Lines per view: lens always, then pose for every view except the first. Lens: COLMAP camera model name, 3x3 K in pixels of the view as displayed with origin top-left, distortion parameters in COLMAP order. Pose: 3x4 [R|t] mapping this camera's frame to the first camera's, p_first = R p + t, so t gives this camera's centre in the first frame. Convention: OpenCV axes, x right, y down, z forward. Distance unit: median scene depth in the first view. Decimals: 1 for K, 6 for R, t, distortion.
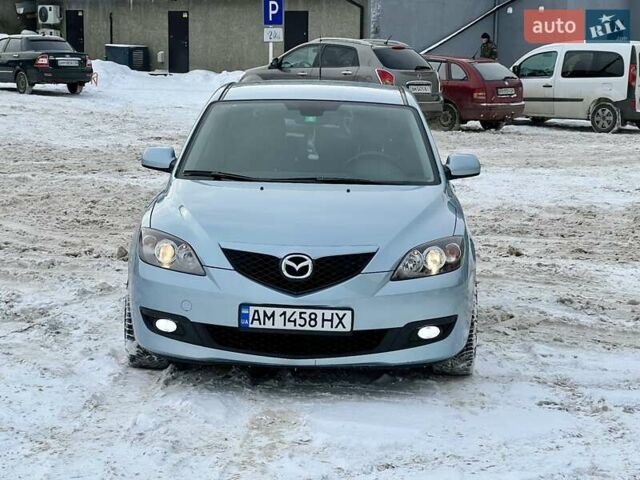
lens RADIAL K [[1375.7, 0, 320.0], [0, 1375.7, 240.0], [0, 0, 1]] dist [-0.002184, 3.419685]
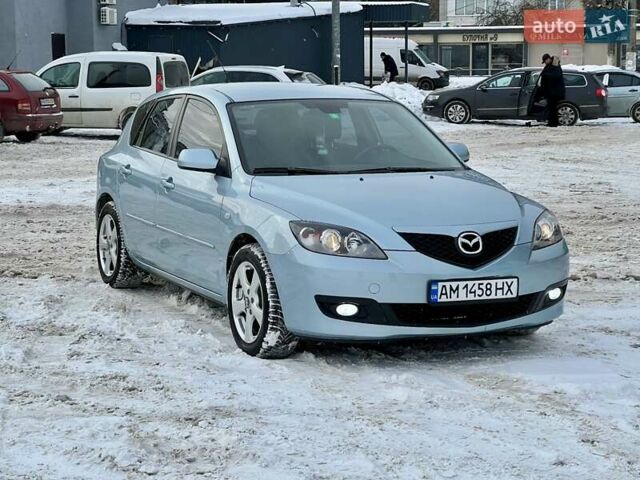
lens RADIAL K [[1383.2, 0, 320.0], [0, 1383.2, 240.0], [0, 0, 1]] dist [0.058624, 0.430694]
pose [[0.896494, -0.073596, 0.436901, -0.608502], [0.078033, 0.996920, 0.007812, -0.001358], [-0.436131, 0.027089, 0.899475, 0.049484]]
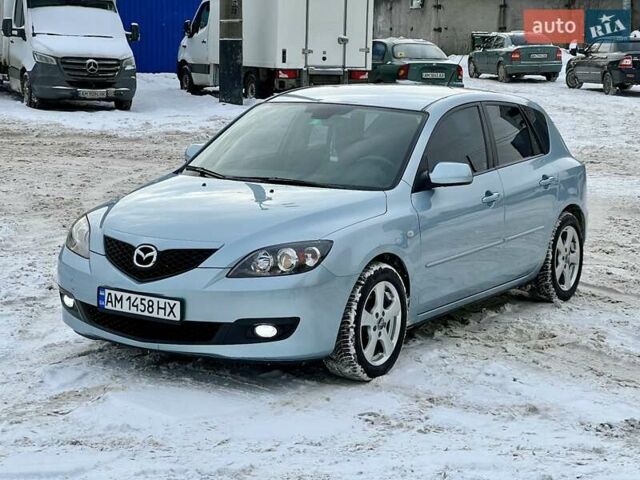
lens RADIAL K [[1383.2, 0, 320.0], [0, 1383.2, 240.0], [0, 0, 1]] dist [0.058624, 0.430694]
pose [[0.868296, 0.071375, -0.490885, 0.631253], [-0.071257, 0.997278, 0.018963, -0.023637], [0.490902, 0.018513, 0.871018, 0.120164]]
